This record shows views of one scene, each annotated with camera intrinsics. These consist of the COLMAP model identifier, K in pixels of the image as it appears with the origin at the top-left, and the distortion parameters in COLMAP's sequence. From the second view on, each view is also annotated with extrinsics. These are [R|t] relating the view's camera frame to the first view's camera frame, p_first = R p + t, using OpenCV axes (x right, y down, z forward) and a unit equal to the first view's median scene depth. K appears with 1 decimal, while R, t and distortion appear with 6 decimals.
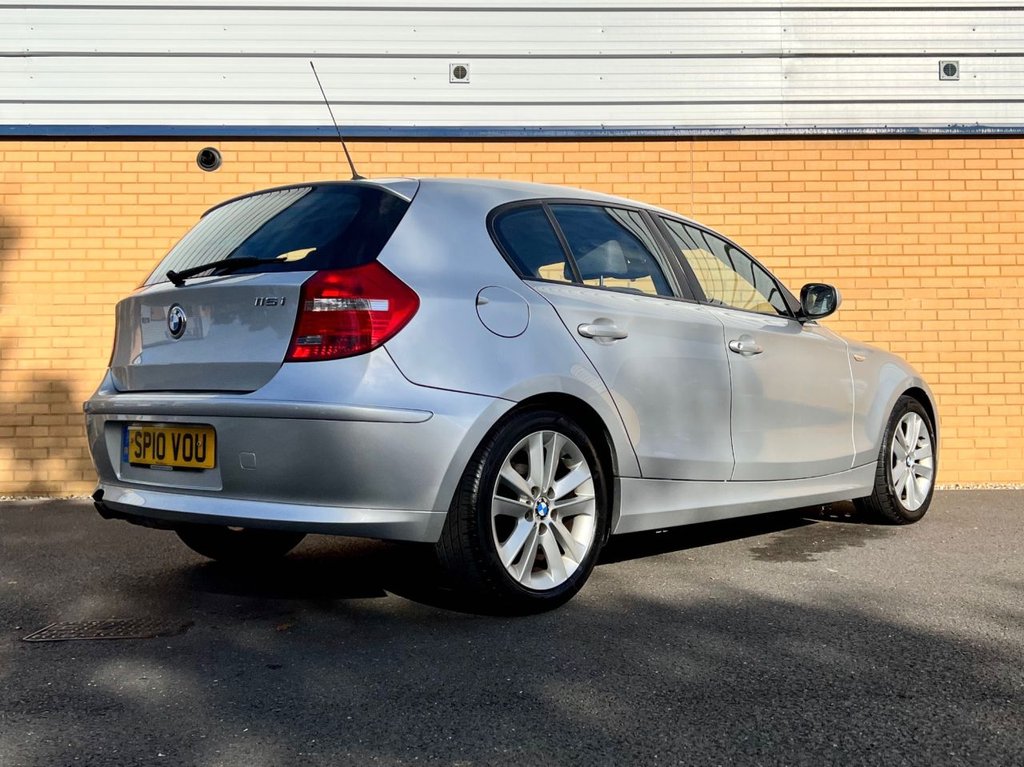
lens RADIAL K [[996.8, 0, 534.5], [0, 996.8, 334.1], [0, 0, 1]] dist [0.130319, -0.291967]
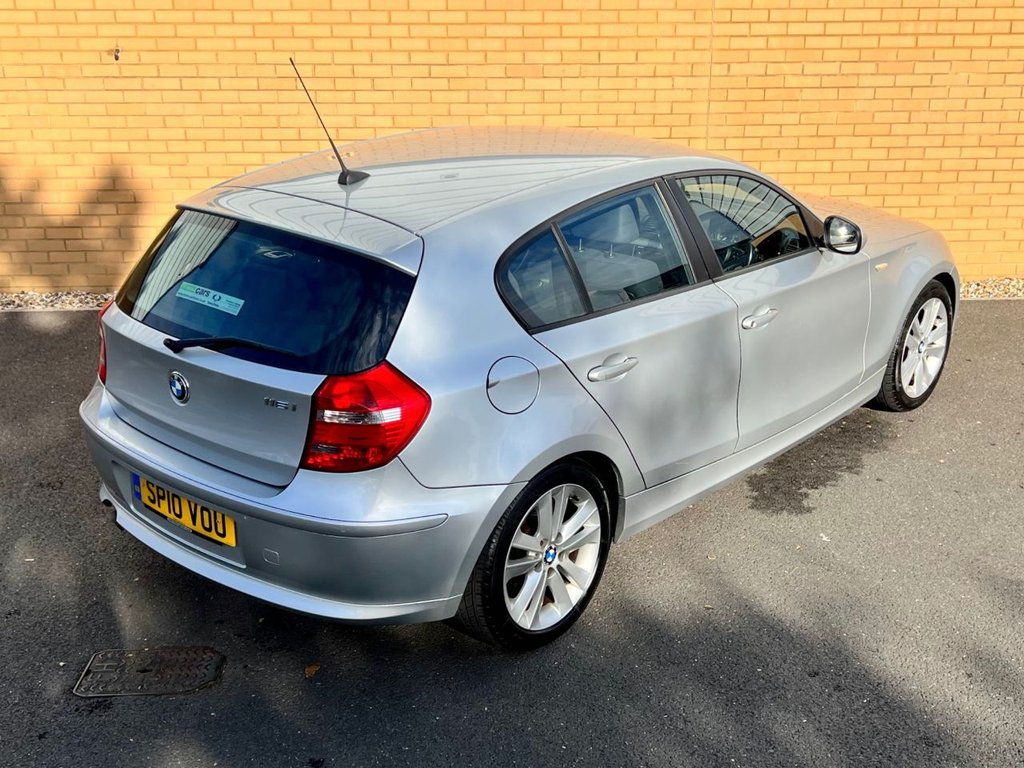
lens RADIAL K [[1144.9, 0, 539.4], [0, 1144.9, 352.1], [0, 0, 1]] dist [0.139919, -0.329023]
pose [[0.999749, 0.000591, 0.022398, -0.030295], [-0.008450, 0.935777, 0.352491, -0.439880], [-0.020751, -0.352592, 0.935547, -0.044202]]
